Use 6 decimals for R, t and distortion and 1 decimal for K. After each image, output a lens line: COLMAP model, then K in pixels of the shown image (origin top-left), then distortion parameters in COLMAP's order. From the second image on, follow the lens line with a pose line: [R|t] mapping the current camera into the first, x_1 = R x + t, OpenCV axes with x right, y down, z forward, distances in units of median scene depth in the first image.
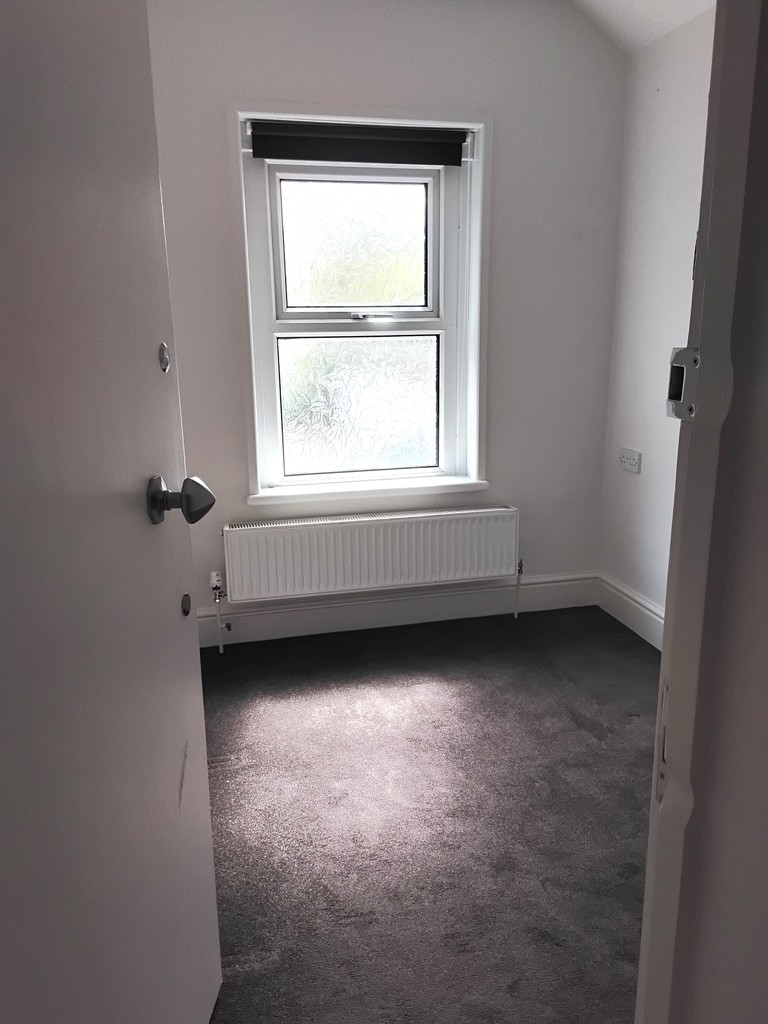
lens RADIAL K [[796.4, 0, 416.3], [0, 796.4, 513.7], [0, 0, 1]] dist [0.135884, -0.188844]
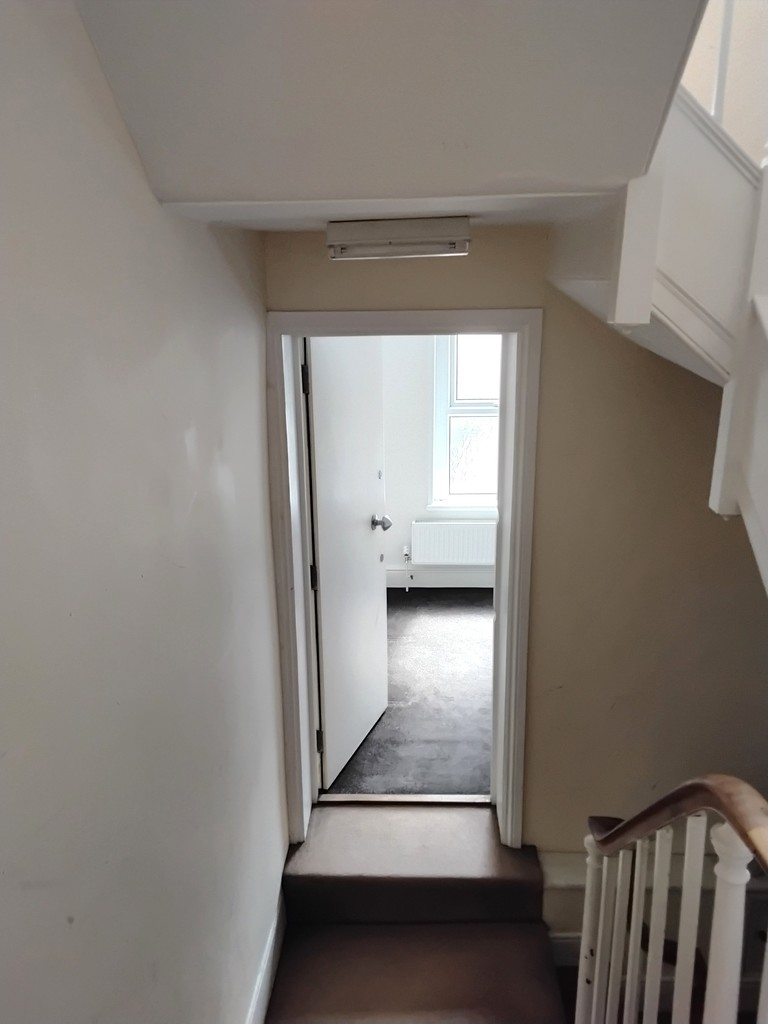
lens RADIAL K [[796.4, 0, 416.3], [0, 796.4, 513.7], [0, 0, 1]] dist [0.135884, -0.188844]
pose [[0.960761, 0.076542, -0.266607, 0.390605], [-0.070342, 0.996985, 0.032741, -0.096430], [0.268310, -0.012702, 0.963249, -1.151249]]
